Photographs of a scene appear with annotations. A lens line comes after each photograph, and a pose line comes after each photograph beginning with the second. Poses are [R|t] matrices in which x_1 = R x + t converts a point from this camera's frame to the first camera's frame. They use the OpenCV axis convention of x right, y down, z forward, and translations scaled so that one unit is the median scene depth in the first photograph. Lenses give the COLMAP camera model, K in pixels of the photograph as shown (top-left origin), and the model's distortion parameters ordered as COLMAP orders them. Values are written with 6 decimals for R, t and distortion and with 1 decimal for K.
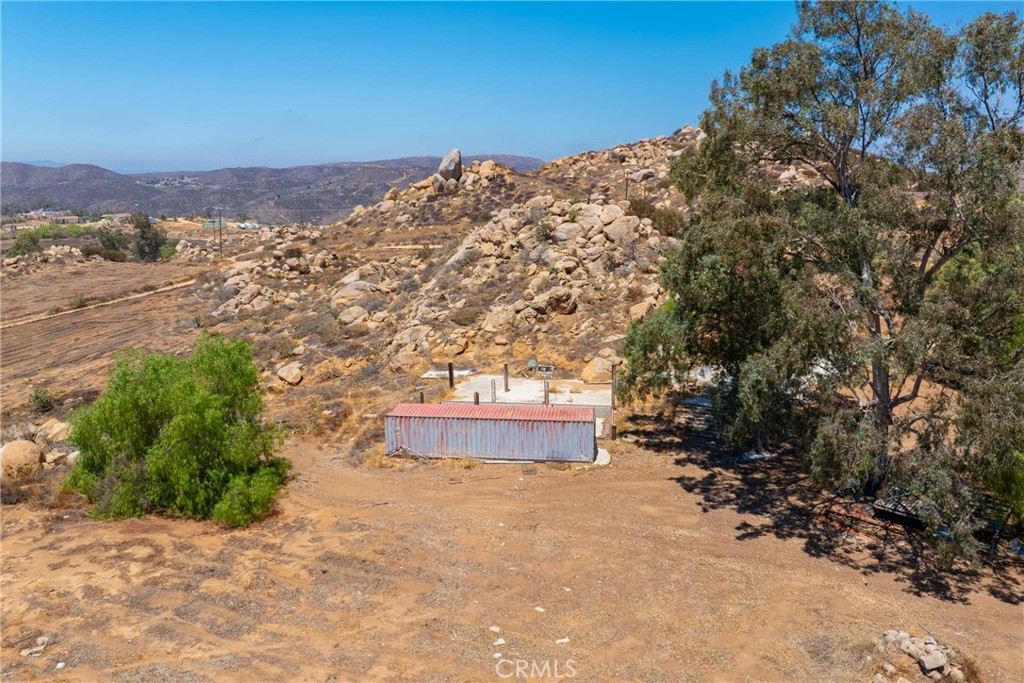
lens RADIAL K [[734.0, 0, 514.7], [0, 734.0, 296.3], [0, 0, 1]] dist [-0.033843, -0.011266]
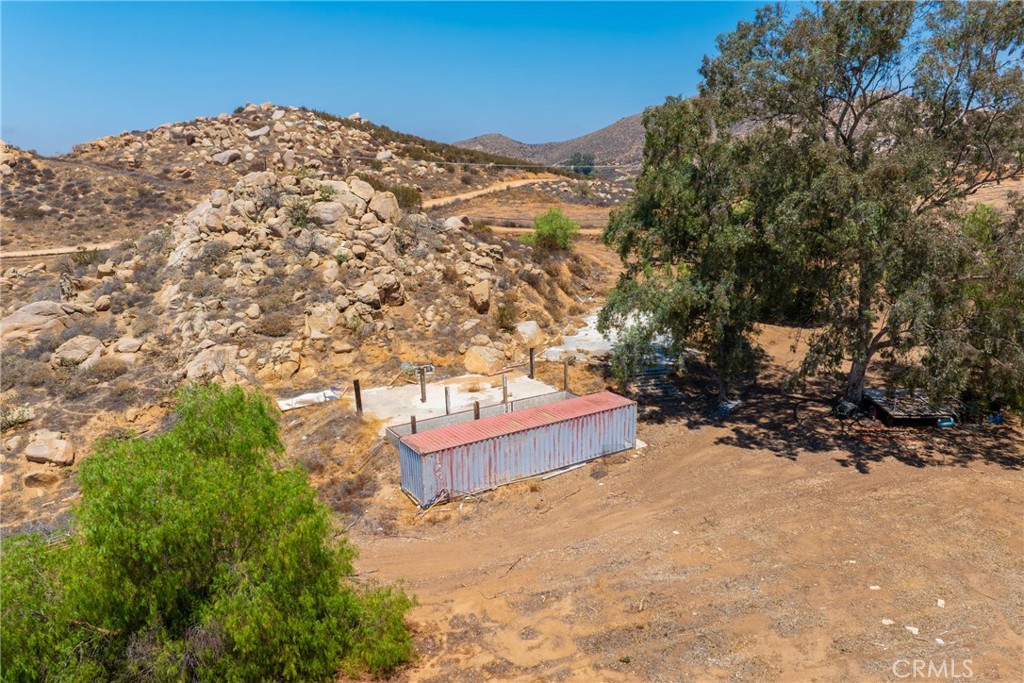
lens RADIAL K [[744.6, 0, 506.7], [0, 744.6, 342.0], [0, 0, 1]] dist [-0.039168, 0.000500]
pose [[0.769936, -0.149352, 0.620397, -0.341572], [0.106809, 0.988671, 0.105454, -0.010298], [-0.629118, -0.014929, 0.777166, 0.230058]]
